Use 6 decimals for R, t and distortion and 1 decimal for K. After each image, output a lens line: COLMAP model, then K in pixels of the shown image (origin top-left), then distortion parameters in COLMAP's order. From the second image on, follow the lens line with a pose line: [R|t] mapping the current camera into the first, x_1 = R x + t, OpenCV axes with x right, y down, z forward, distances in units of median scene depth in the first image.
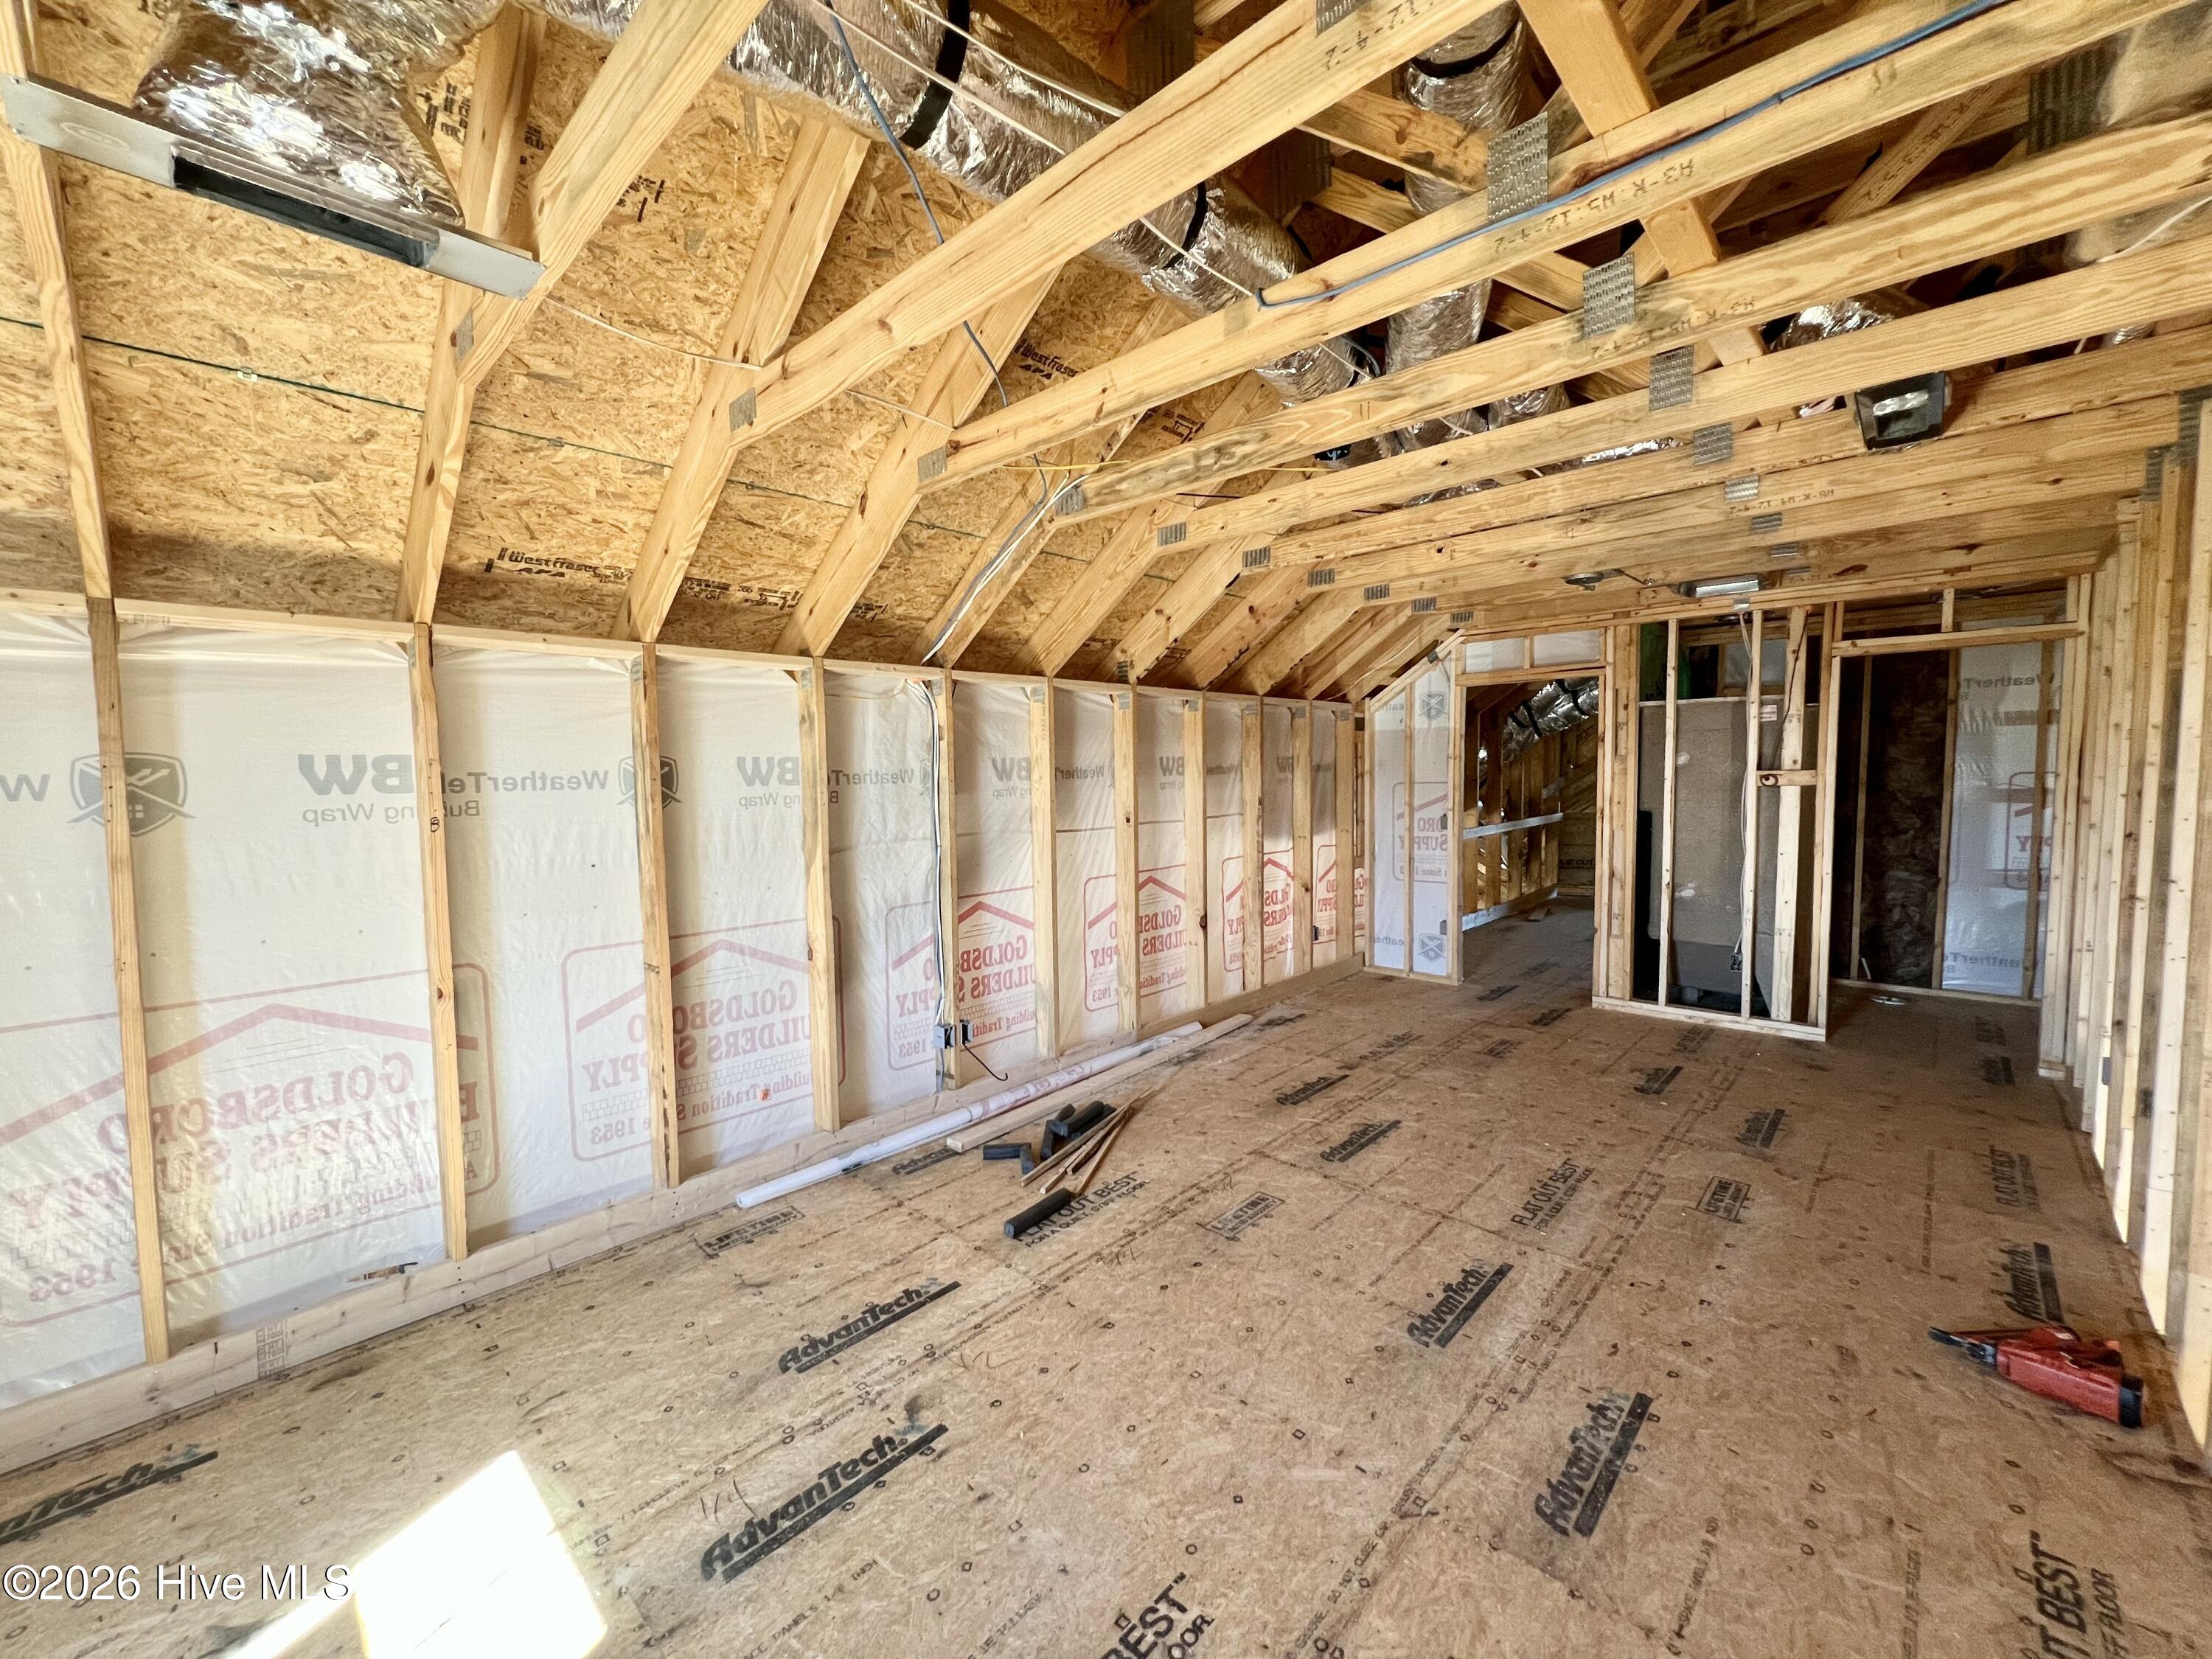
lens RADIAL K [[880.9, 0, 1108.0], [0, 880.9, 831.9], [0, 0, 1]] dist [-0.000201, -0.000315]
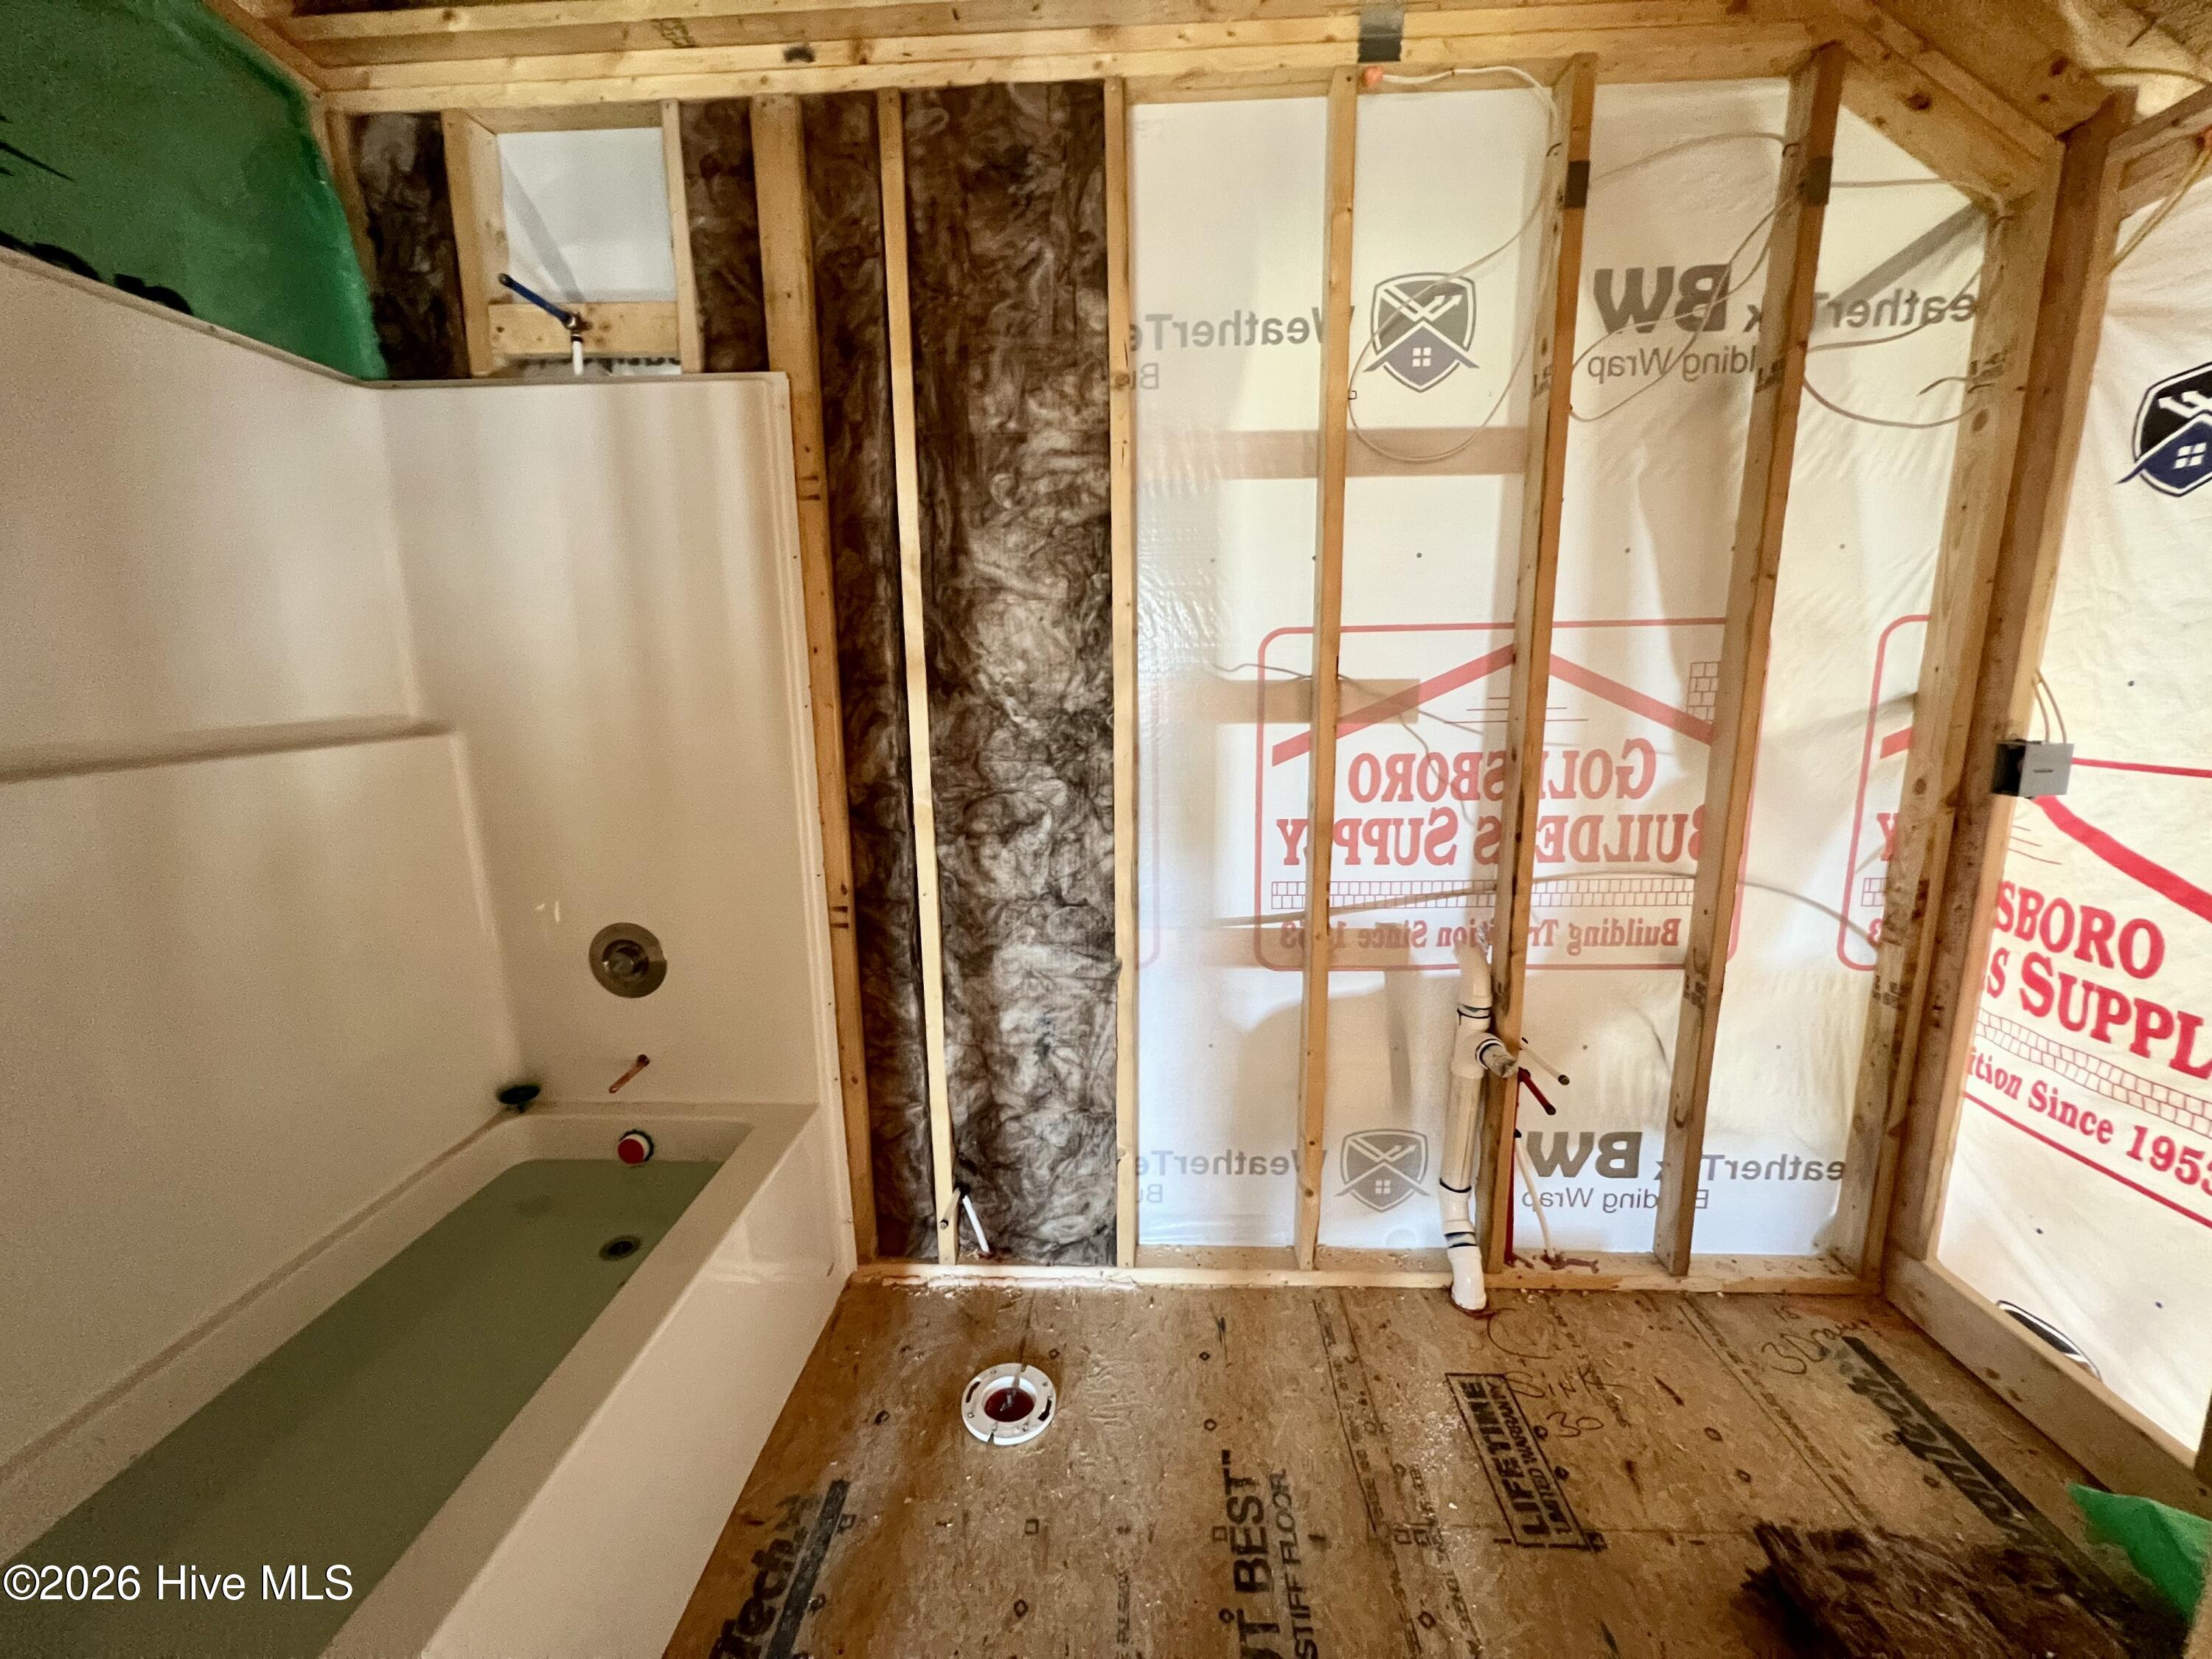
lens RADIAL K [[880.9, 0, 1102.3], [0, 880.9, 832.3], [0, 0, 1]] dist [-0.000201, -0.000315]
pose [[0.740650, -0.124386, 0.660277, 0.332772], [0.049935, 0.990187, 0.130522, -0.016971], [-0.670033, -0.063700, 0.739593, 0.349122]]
